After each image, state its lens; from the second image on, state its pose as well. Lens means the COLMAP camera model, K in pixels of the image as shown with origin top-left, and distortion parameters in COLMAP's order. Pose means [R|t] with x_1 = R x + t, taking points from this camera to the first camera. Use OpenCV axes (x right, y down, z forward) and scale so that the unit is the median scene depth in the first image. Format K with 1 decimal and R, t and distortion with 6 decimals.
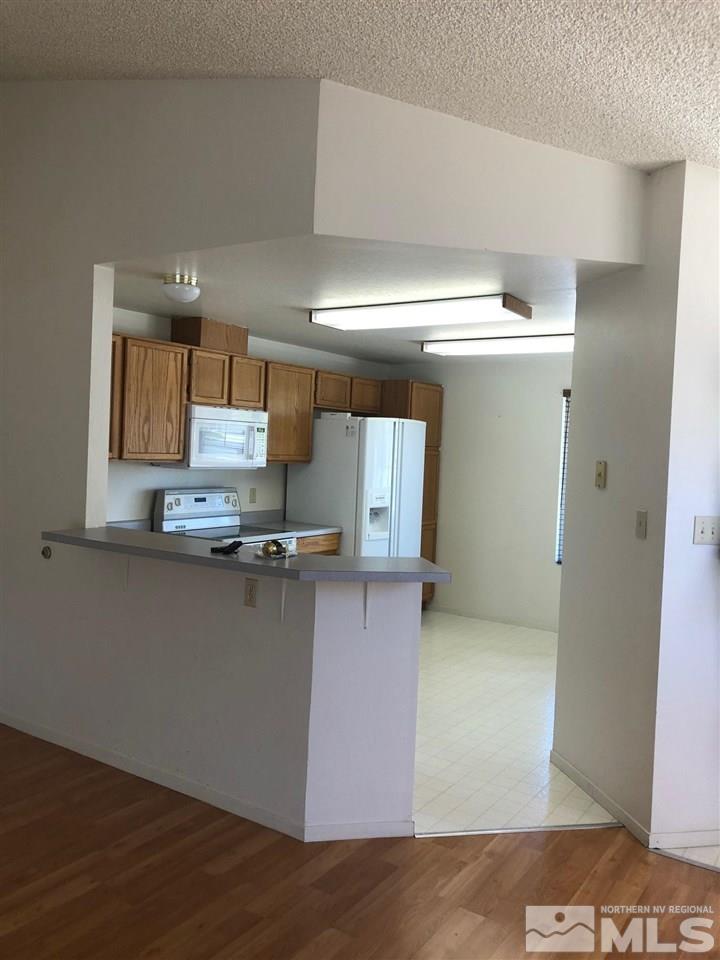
lens RADIAL K [[782.3, 0, 359.1], [0, 782.3, 452.0], [0, 0, 1]] dist [-0.007328, -0.006107]
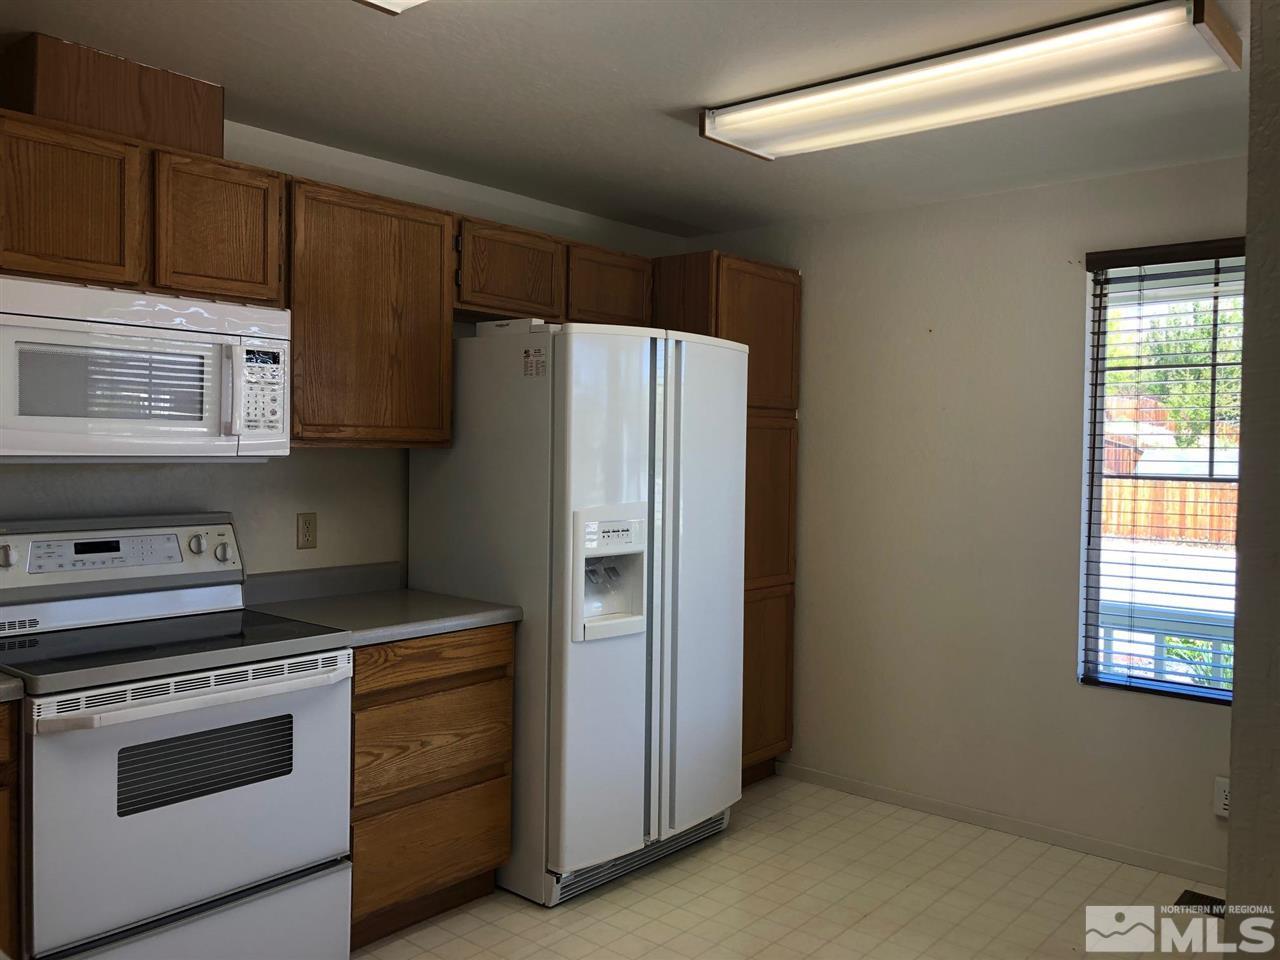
lens RADIAL K [[1043.1, 0, 664.2], [0, 1043.1, 445.6], [0, 0, 1]] dist [-0.007328, -0.006107]
pose [[0.994749, -0.024934, -0.099259, 0.105251], [0.023860, 0.999643, -0.011994, 0.023060], [0.099523, 0.009563, 0.994989, 0.491206]]
